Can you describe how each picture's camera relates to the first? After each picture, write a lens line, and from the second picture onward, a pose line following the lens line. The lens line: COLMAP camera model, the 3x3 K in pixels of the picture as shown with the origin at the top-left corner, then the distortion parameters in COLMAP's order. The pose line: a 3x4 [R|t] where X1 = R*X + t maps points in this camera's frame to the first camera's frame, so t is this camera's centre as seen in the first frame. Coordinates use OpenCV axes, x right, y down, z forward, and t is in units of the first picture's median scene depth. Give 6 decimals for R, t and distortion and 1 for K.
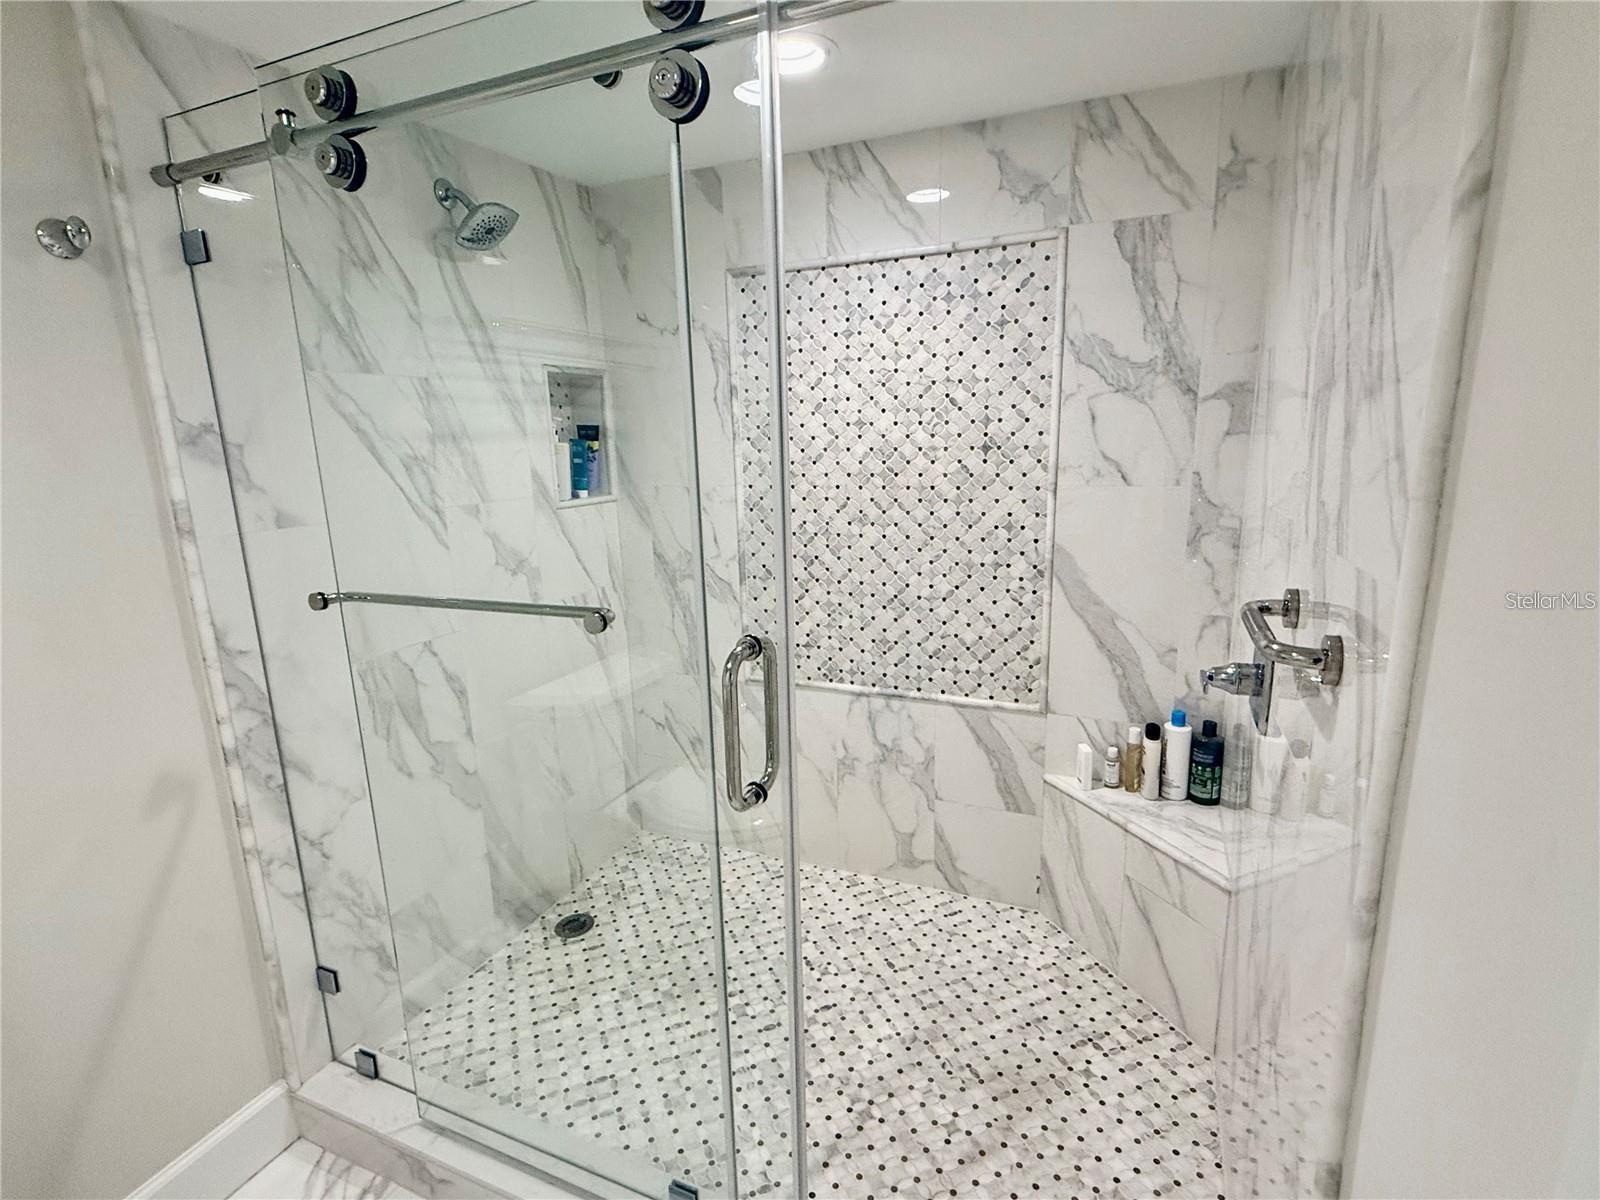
lens RADIAL K [[791.3, 0, 800.0], [0, 791.3, 600.0], [0, 0, 1]] dist [0.001881, 0.000376]
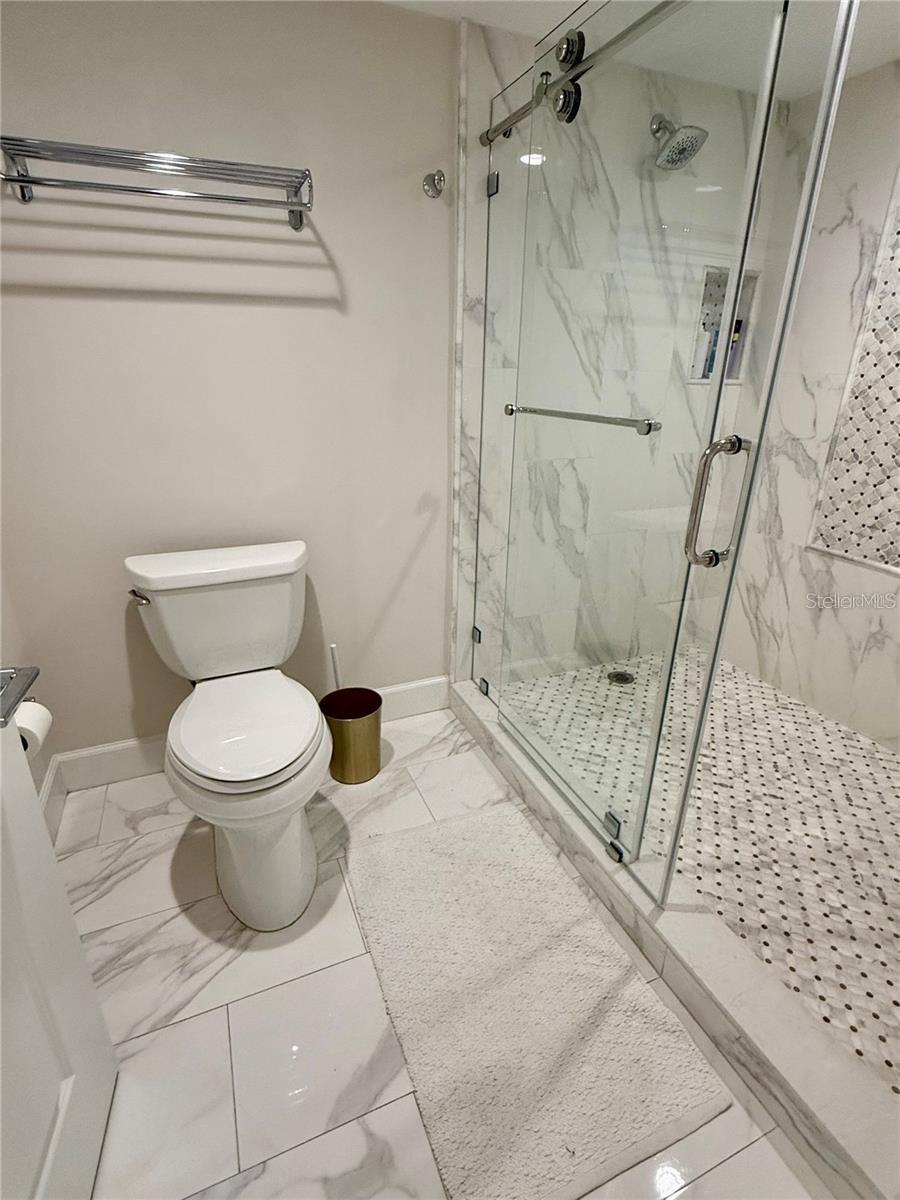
lens RADIAL K [[593.5, 0, 450.0], [0, 593.5, 600.0], [0, 0, 1]] dist [0.001881, 0.000376]
pose [[0.728491, 0.292970, -0.619250, 0.162152], [-0.186173, 0.954586, 0.232603, 0.093307], [0.659273, -0.054161, 0.749951, -0.046074]]
